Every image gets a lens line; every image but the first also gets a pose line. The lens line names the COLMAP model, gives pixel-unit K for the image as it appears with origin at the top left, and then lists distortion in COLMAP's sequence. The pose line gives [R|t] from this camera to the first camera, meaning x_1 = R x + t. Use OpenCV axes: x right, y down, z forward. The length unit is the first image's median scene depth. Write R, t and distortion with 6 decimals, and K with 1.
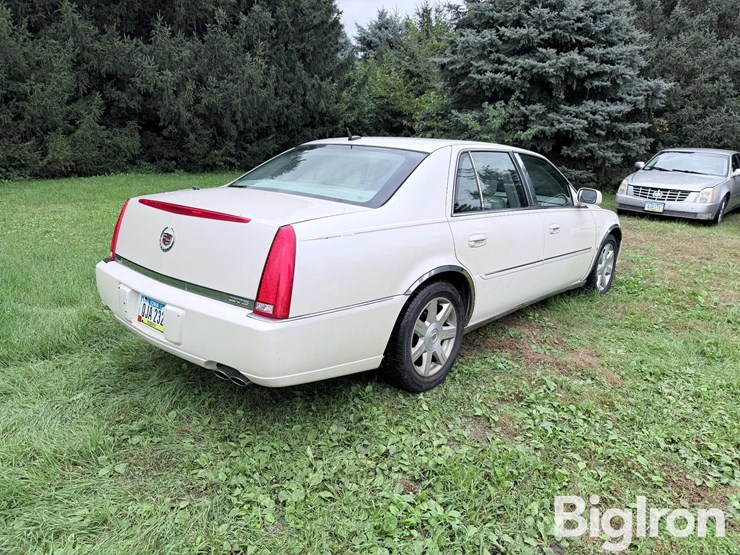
lens RADIAL K [[522.1, 0, 371.9], [0, 522.1, 289.6], [0, 0, 1]] dist [0.019818, -0.021619]
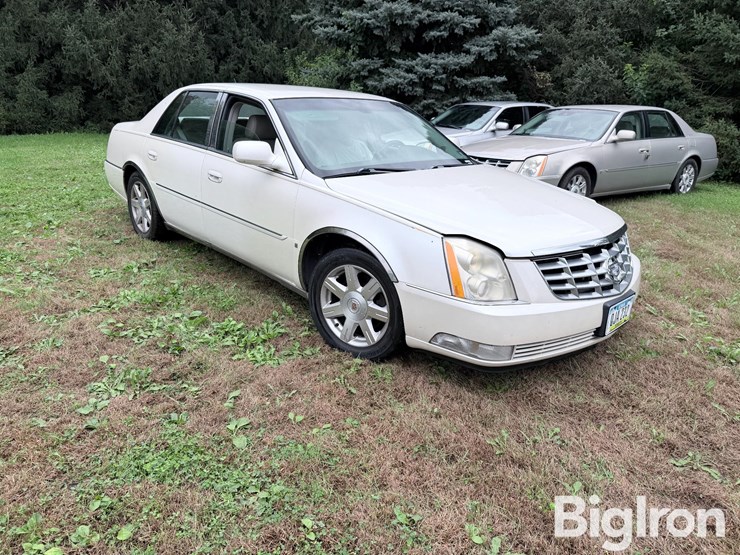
lens RADIAL K [[531.1, 0, 370.0], [0, 531.1, 277.5], [0, 0, 1]] dist [0.039804, -0.054238]
pose [[0.967685, 0.070192, -0.242197, 0.545862], [-0.065133, 0.997460, 0.028843, 0.015945], [0.243607, -0.012136, 0.969798, 0.046800]]
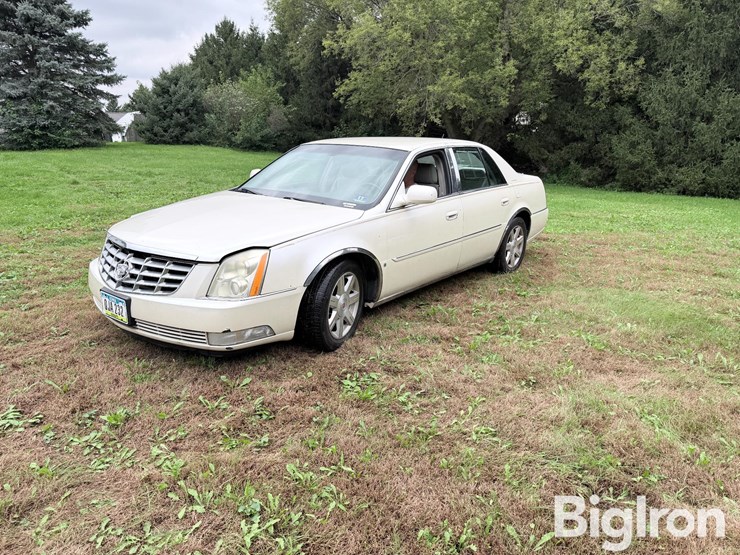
lens RADIAL K [[531.1, 0, 370.0], [0, 531.1, 277.5], [0, 0, 1]] dist [0.039804, -0.054238]
pose [[-0.085447, 0.206967, -0.974609, 0.806746], [-0.324802, 0.918964, 0.223627, -0.073766], [0.941914, 0.335663, -0.011299, 0.371240]]
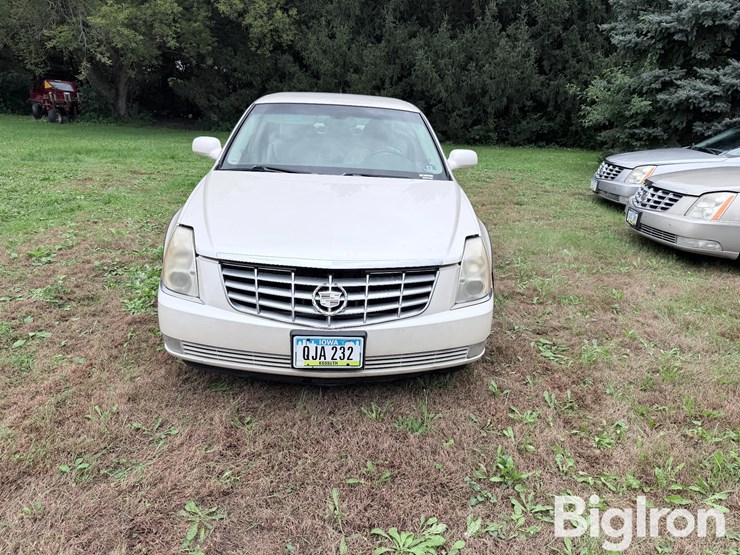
lens RADIAL K [[522.1, 0, 371.9], [0, 522.1, 289.6], [0, 0, 1]] dist [0.019818, -0.021619]
pose [[0.585020, 0.263092, -0.767160, 0.718984], [-0.254185, 0.957742, 0.134615, -0.015768], [0.770157, 0.116248, 0.627172, 0.163376]]
